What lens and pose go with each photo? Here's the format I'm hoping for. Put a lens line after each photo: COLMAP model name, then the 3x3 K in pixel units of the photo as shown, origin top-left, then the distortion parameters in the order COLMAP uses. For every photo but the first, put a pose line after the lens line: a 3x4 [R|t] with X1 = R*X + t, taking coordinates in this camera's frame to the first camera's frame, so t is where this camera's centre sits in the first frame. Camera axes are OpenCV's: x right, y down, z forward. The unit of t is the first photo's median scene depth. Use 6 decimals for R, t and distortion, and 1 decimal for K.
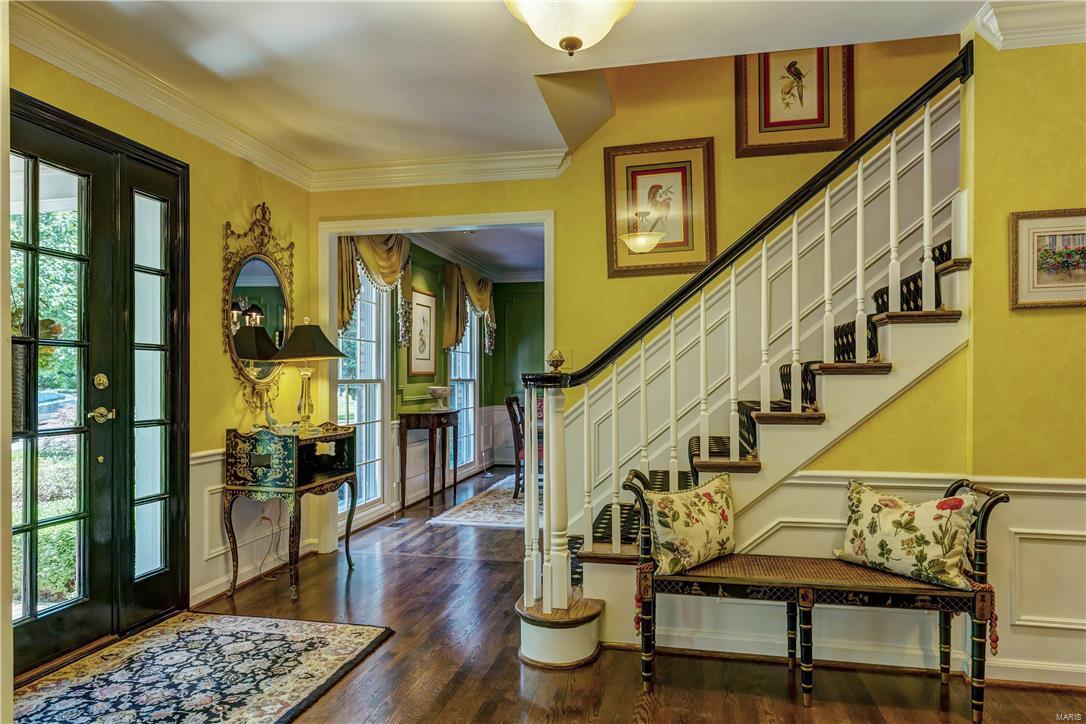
lens RADIAL K [[670.6, 0, 543.9], [0, 670.6, 375.6], [0, 0, 1]] dist [-0.001131, -0.001841]
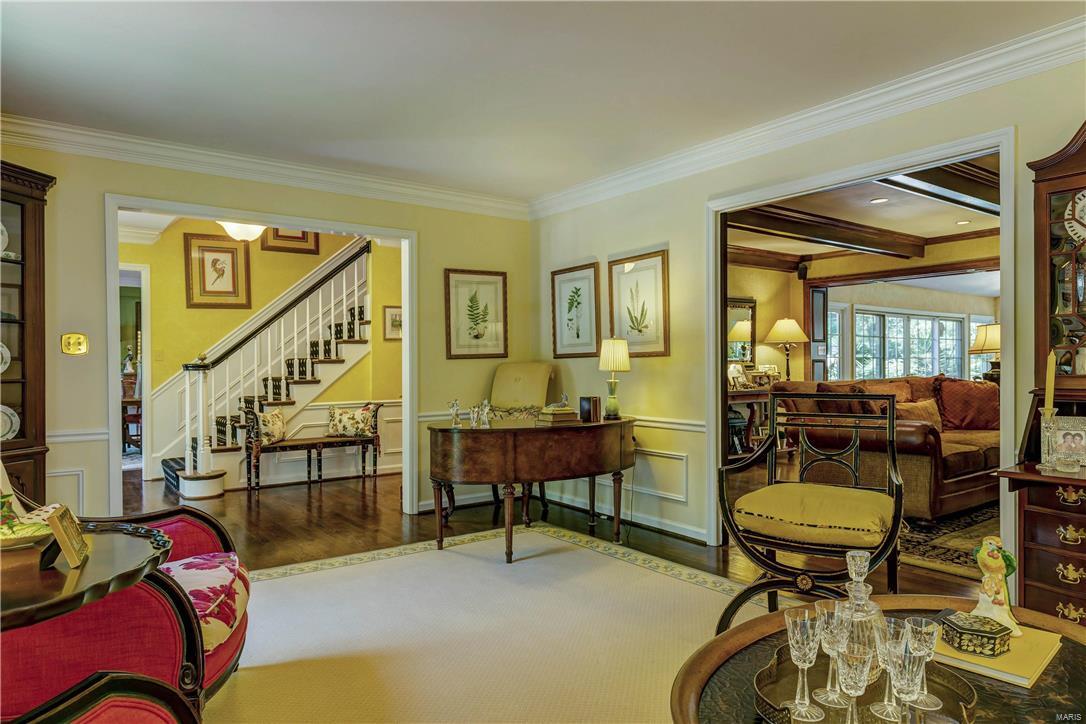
lens RADIAL K [[670.6, 0, 542.8], [0, 670.6, 367.6], [0, 0, 1]] dist [-0.001131, -0.001841]
pose [[0.664506, -0.008136, 0.747238, -0.940912], [0.005798, 0.999967, 0.005732, 0.004038], [-0.747260, 0.000523, 0.664531, -1.338934]]
